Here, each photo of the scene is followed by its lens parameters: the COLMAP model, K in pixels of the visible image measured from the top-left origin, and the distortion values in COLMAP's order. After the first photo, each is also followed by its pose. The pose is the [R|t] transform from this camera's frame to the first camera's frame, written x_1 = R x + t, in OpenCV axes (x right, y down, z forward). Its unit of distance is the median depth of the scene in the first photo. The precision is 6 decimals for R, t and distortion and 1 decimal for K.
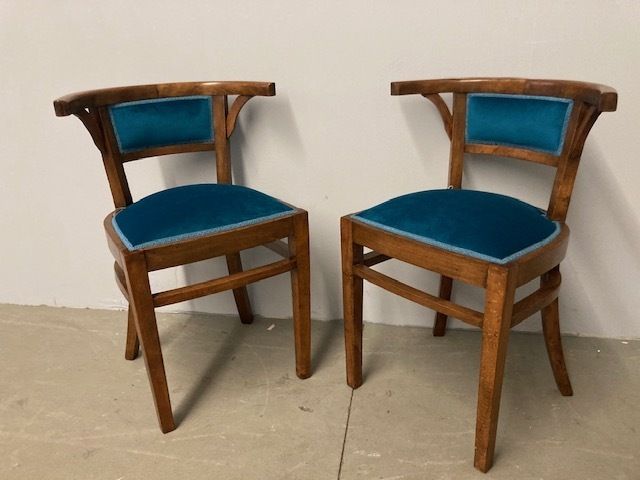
lens RADIAL K [[527.8, 0, 315.6], [0, 527.8, 237.9], [0, 0, 1]] dist [0.021889, -0.006450]
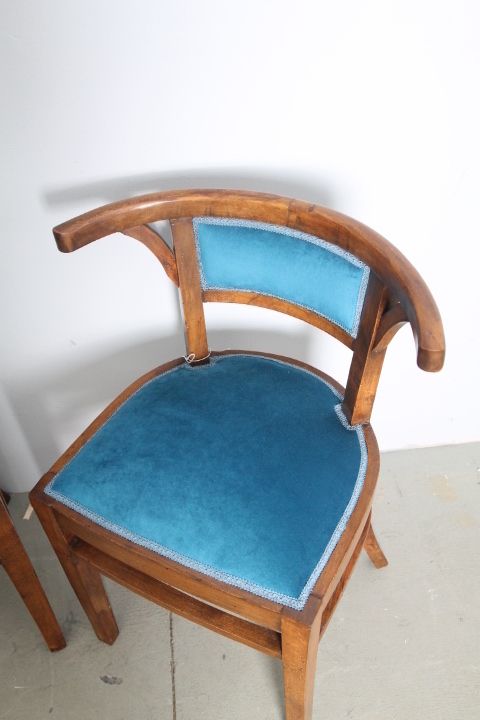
lens RADIAL K [[736.4, 0, 244.8], [0, 736.4, 366.9], [0, 0, 1]] dist [-0.065656, 0.000000]
pose [[0.933171, -0.265242, 0.242568, 0.109792], [0.142451, 0.892516, 0.427929, -0.466128], [-0.330000, -0.364776, 0.870654, 0.253058]]
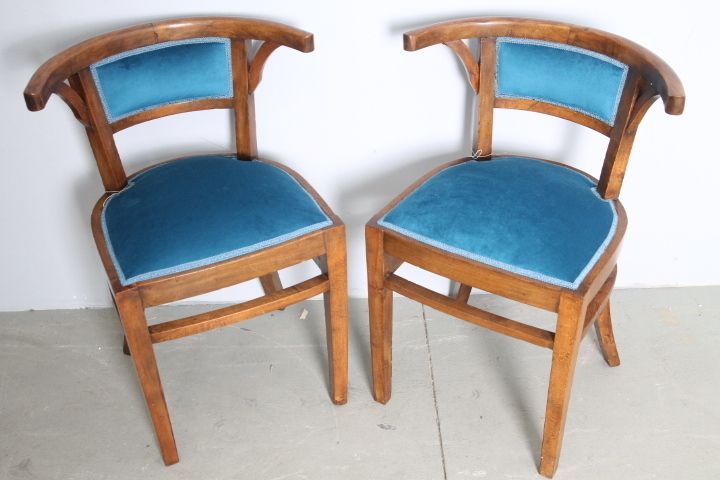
lens RADIAL K [[887.0, 0, 365.8], [0, 887.0, 251.6], [0, 0, 1]] dist [0.022322, 0.000000]
pose [[0.956688, -0.162898, 0.241273, -0.273029], [0.092954, 0.956333, 0.277103, -0.359815], [-0.275877, -0.242674, 0.930055, -0.249375]]
